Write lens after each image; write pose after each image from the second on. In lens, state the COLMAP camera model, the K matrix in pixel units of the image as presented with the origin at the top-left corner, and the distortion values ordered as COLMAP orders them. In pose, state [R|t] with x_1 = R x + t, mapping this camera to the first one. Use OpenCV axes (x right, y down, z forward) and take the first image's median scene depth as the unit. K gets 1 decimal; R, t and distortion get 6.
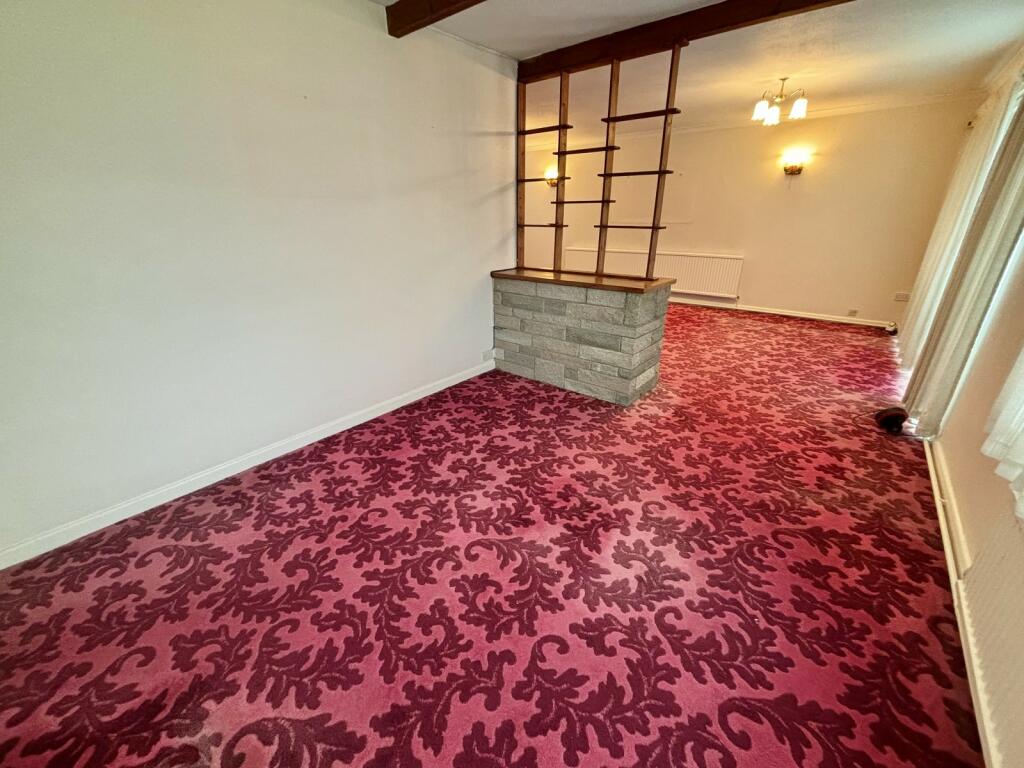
lens RADIAL K [[408.7, 0, 522.2], [0, 408.7, 385.9], [0, 0, 1]] dist [-0.000267, -0.000556]
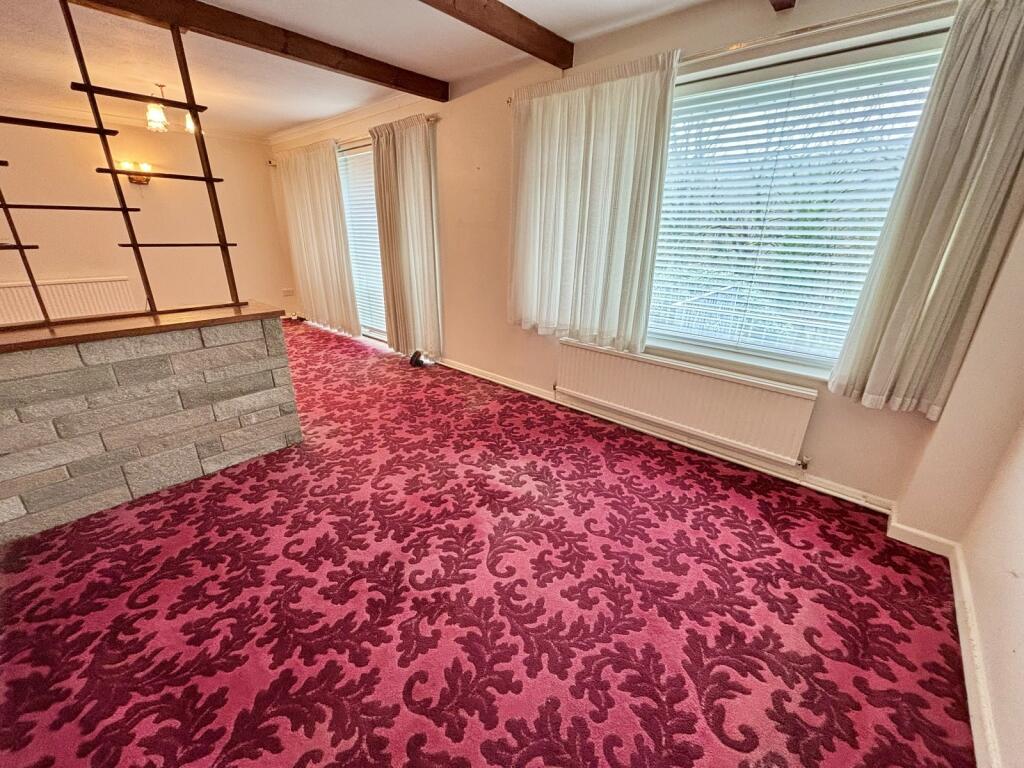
lens RADIAL K [[412.6, 0, 509.9], [0, 412.6, 381.6], [0, 0, 1]] dist [-0.001007, -0.000634]
pose [[0.054017, -0.344927, 0.937074, -0.745395], [0.381944, 0.874217, 0.299773, -0.230453], [-0.922606, 0.341717, 0.178965, 0.558595]]
